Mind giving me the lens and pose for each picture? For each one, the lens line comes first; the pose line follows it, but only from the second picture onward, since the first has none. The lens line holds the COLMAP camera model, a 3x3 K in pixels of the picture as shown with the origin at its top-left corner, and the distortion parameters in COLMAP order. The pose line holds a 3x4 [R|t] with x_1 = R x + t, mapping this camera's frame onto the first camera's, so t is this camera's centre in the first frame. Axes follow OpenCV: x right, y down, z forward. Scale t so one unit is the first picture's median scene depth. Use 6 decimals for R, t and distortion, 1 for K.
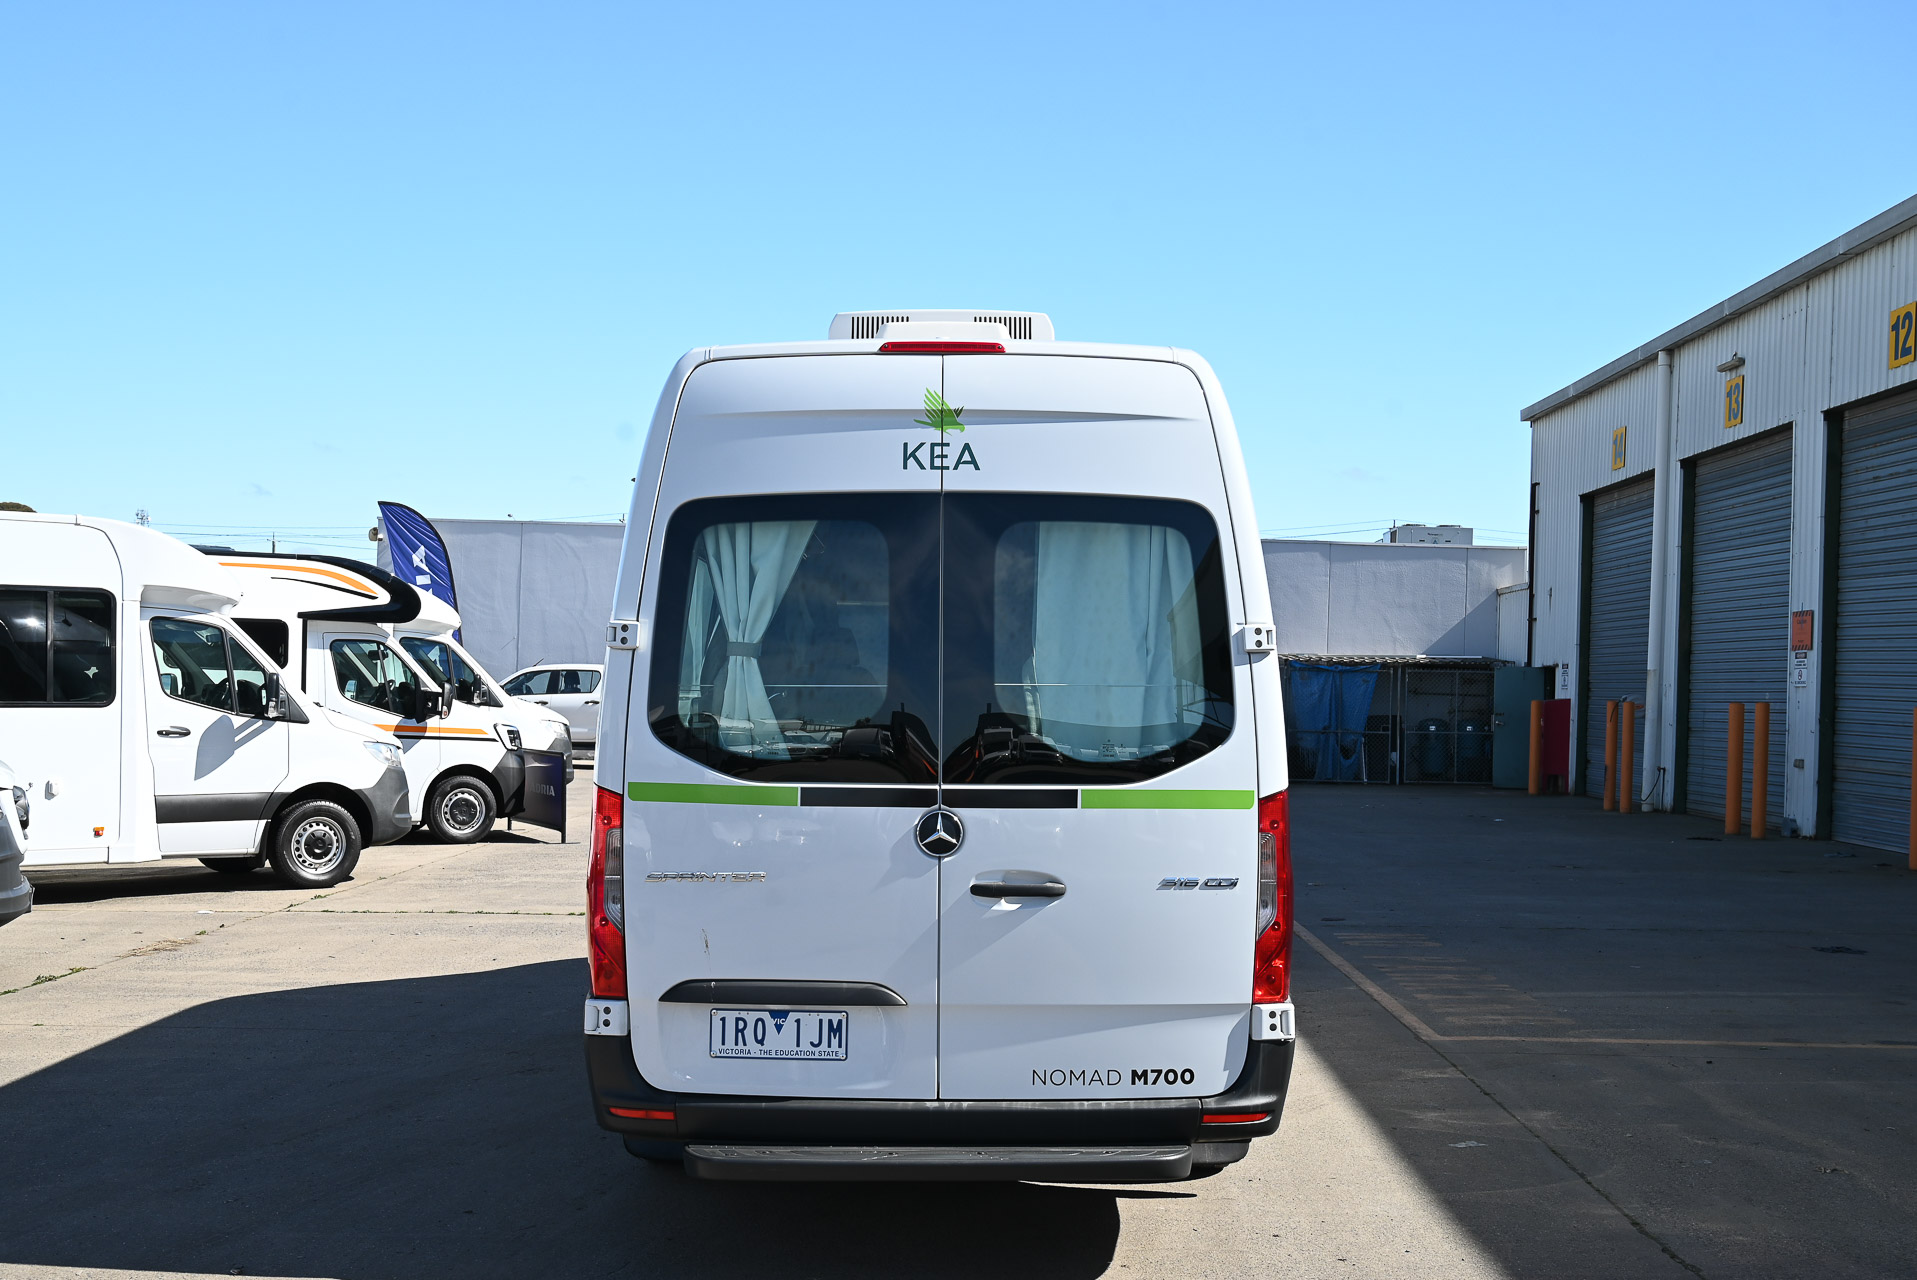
lens RADIAL K [[2002.9, 0, 960.6], [0, 2002.9, 710.8], [0, 0, 1]] dist [-0.016068, -0.015464]
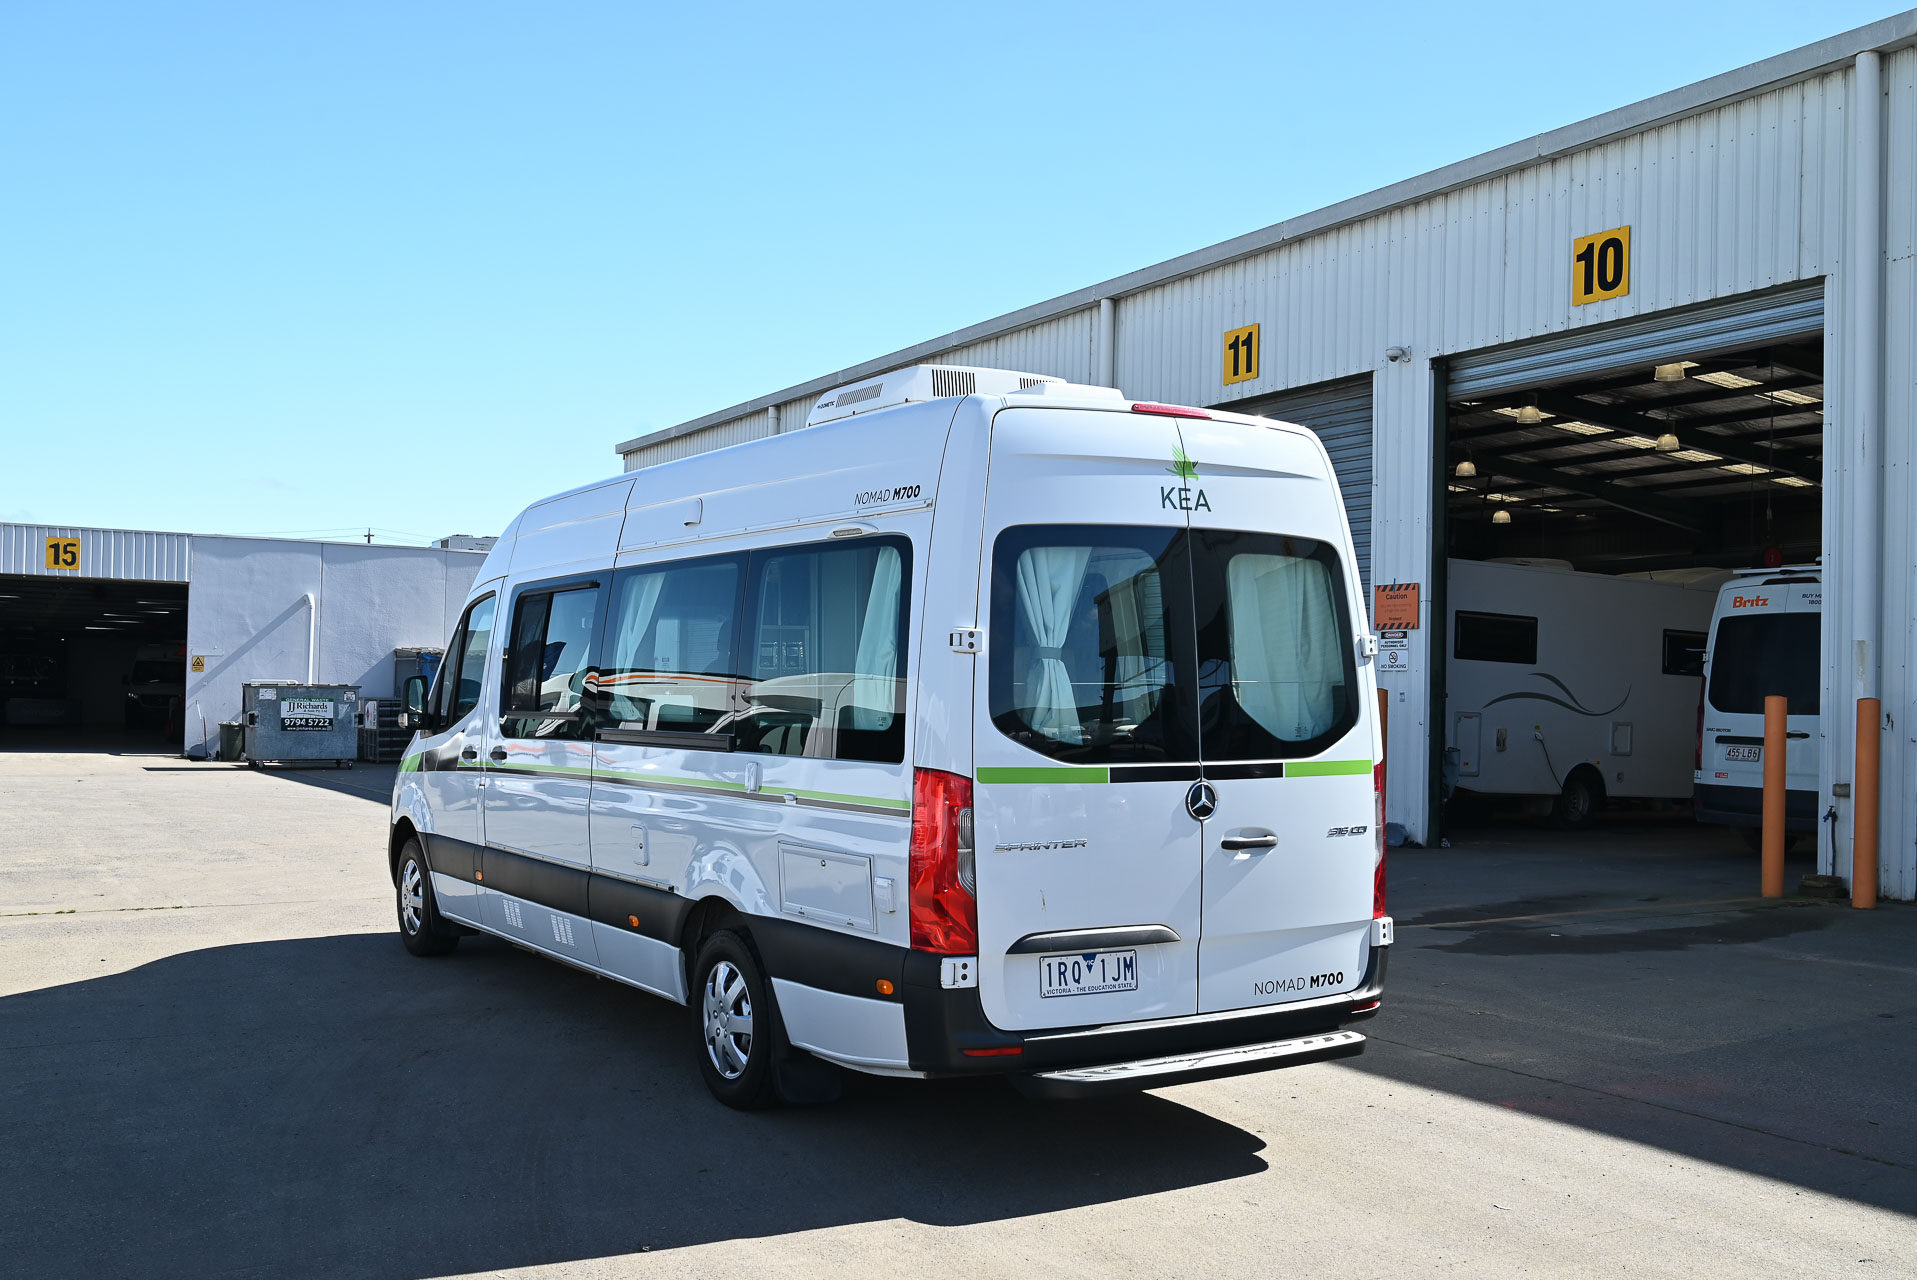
lens RADIAL K [[1699.9, 0, 959.3], [0, 1699.9, 692.2], [0, 0, 1]] dist [-0.001419, 0.000445]
pose [[0.868132, -0.008061, 0.496267, -0.663057], [0.008807, 0.999961, 0.000835, -0.008863], [-0.496255, 0.003646, 0.868169, 0.150980]]
